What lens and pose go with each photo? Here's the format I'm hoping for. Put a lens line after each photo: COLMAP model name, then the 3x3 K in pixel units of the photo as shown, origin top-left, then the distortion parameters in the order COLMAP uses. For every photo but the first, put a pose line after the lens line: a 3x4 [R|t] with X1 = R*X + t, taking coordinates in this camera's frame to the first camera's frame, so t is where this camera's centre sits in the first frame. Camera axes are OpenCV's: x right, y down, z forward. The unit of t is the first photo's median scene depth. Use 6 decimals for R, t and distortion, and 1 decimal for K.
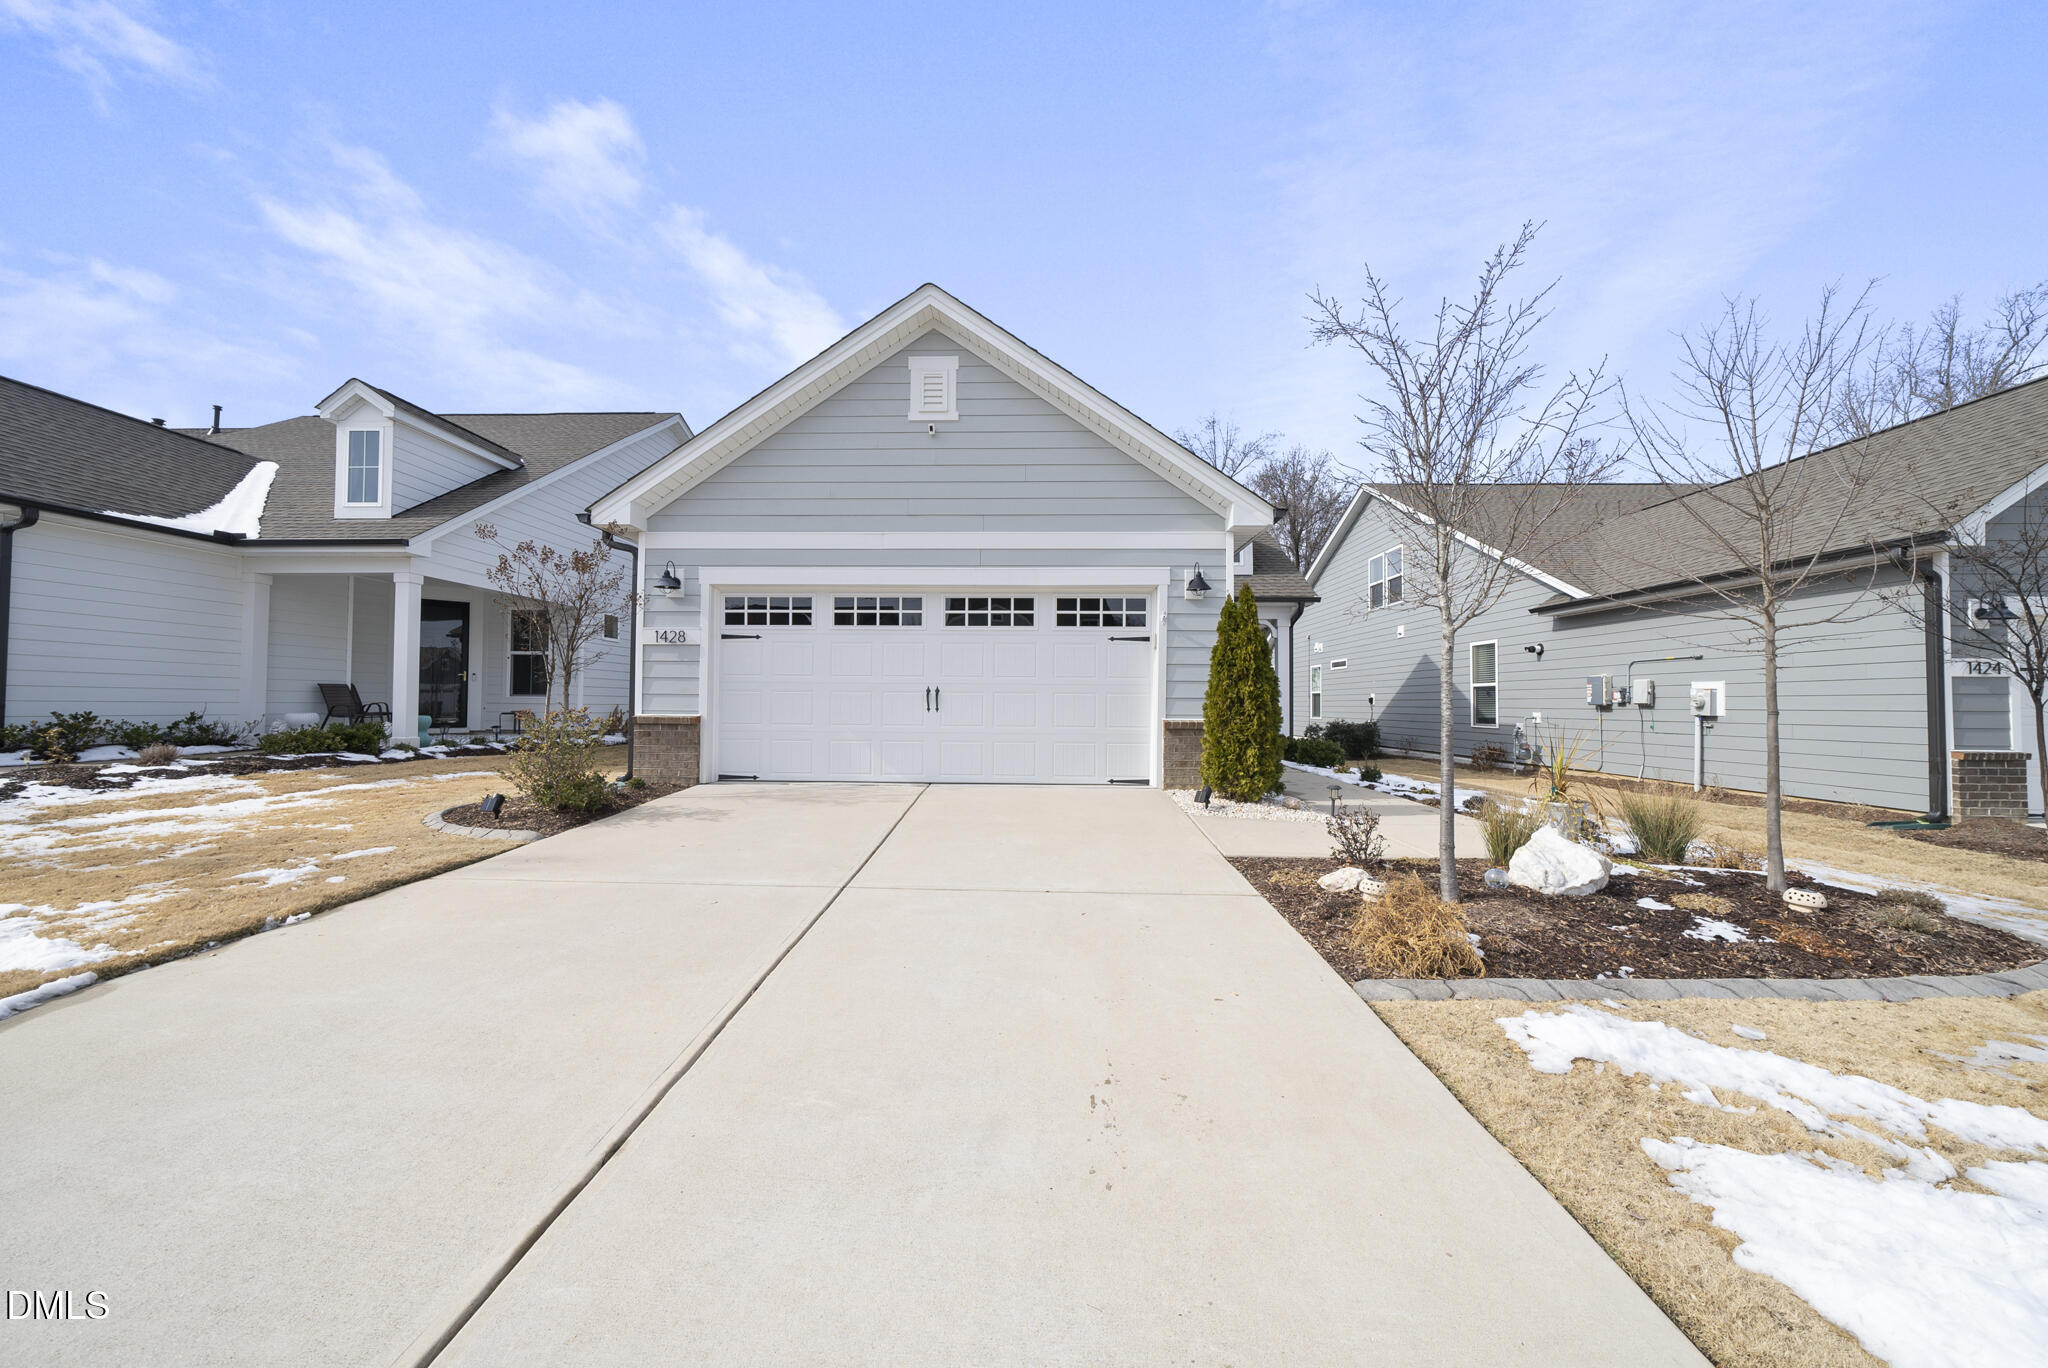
lens RADIAL K [[700.7, 0, 1022.2], [0, 700.7, 692.0], [0, 0, 1]] dist [-0.002026, -0.000244]
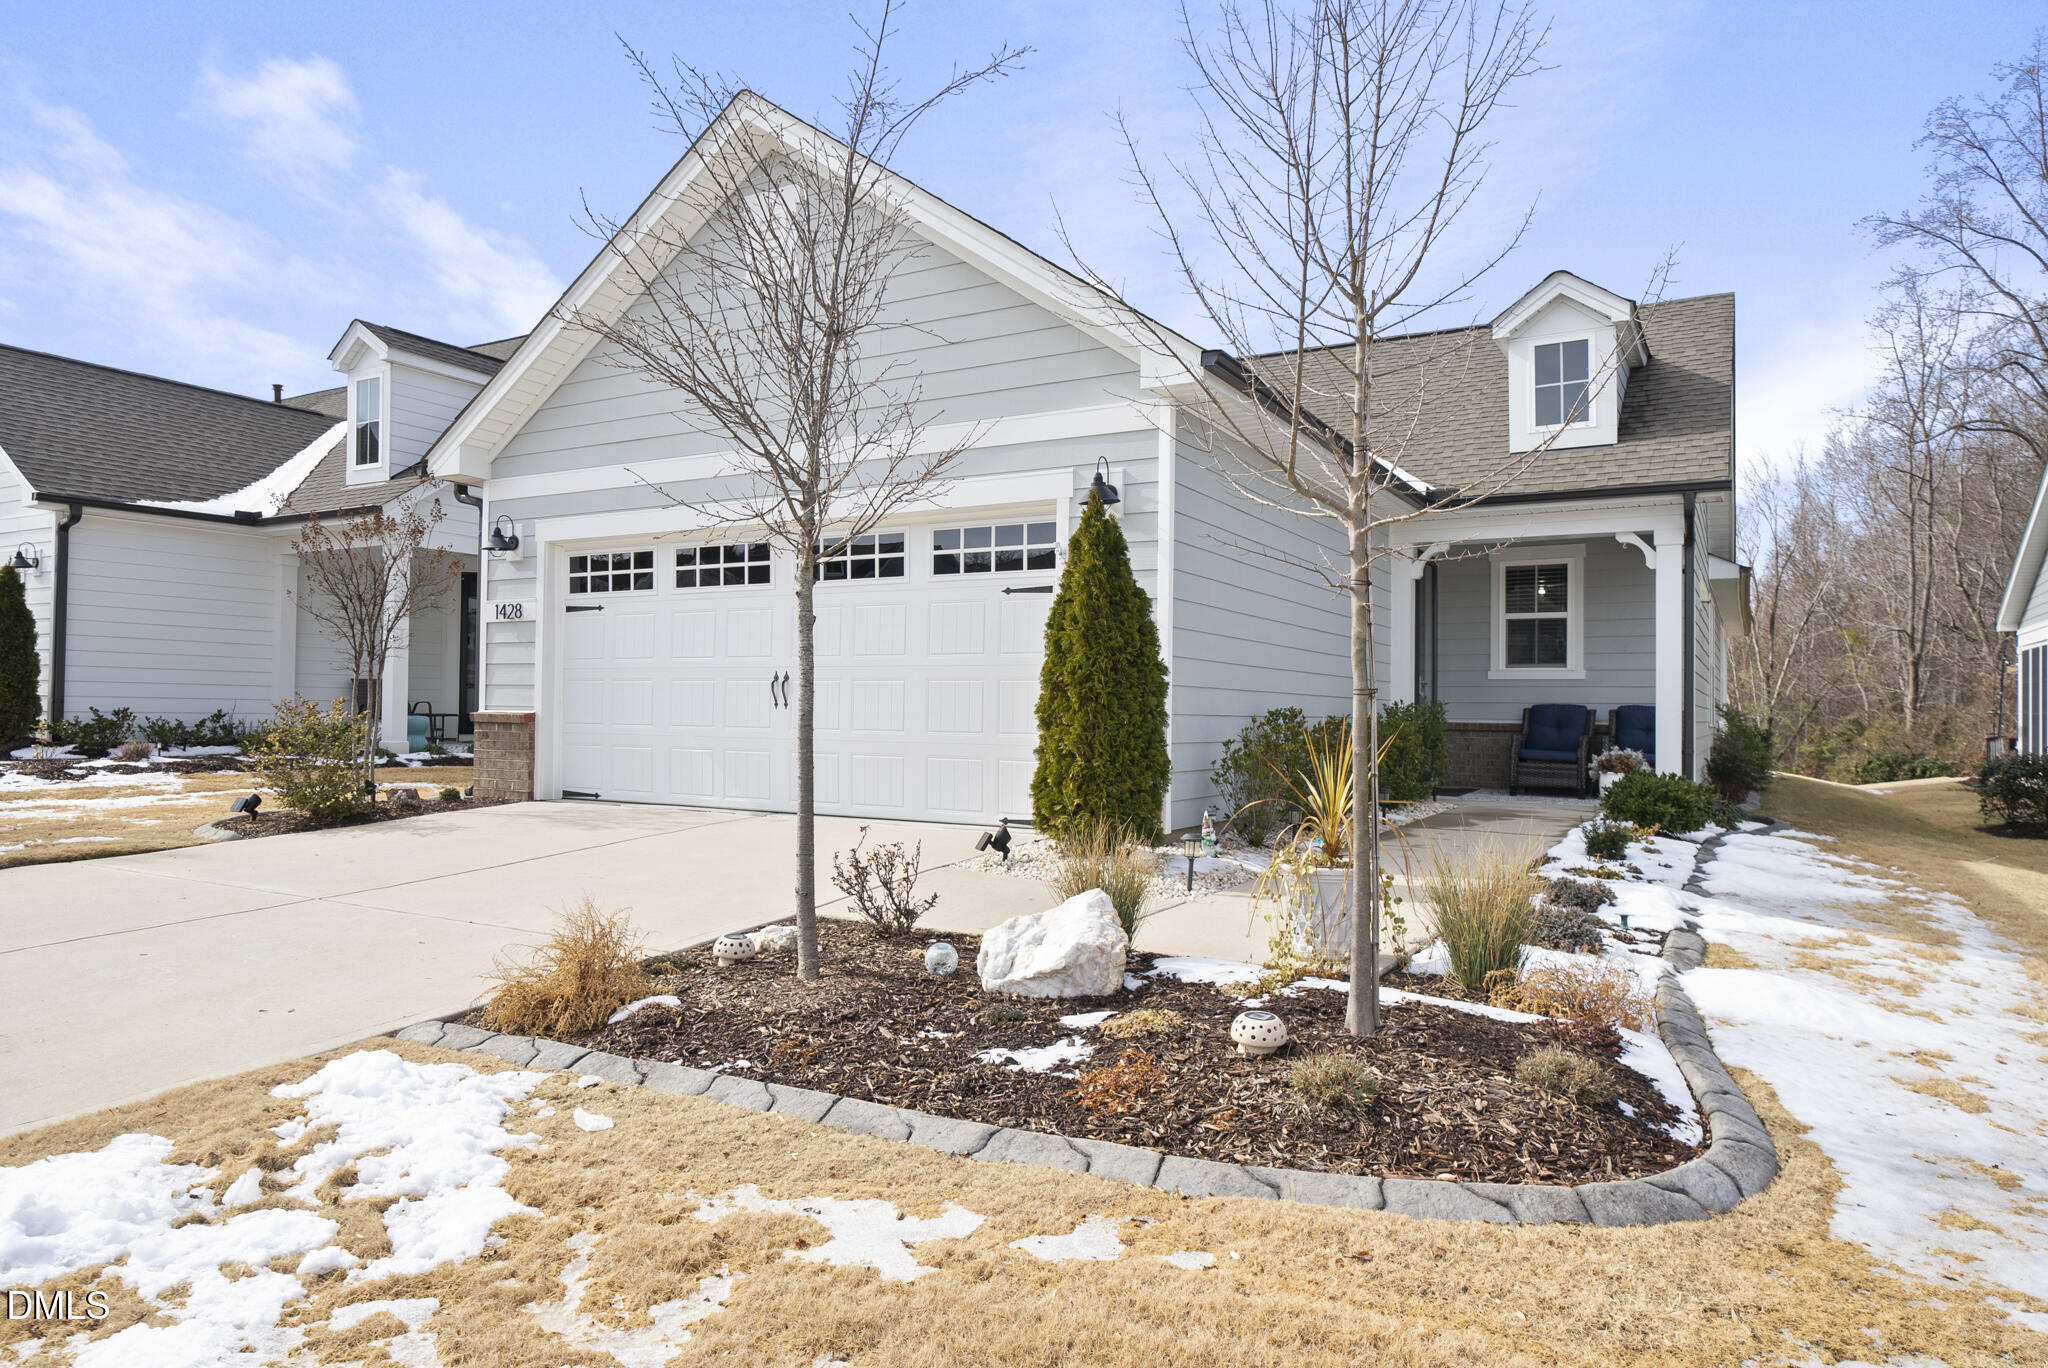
lens RADIAL K [[1303.7, 0, 1021.0], [0, 1303.7, 684.9], [0, 0, 1]] dist [-0.008931, -0.002492]
pose [[0.879030, -0.007922, -0.476700, 1.002985], [0.010966, 0.999933, 0.003604, 0.005398], [0.476640, -0.008395, 0.879059, -0.014075]]
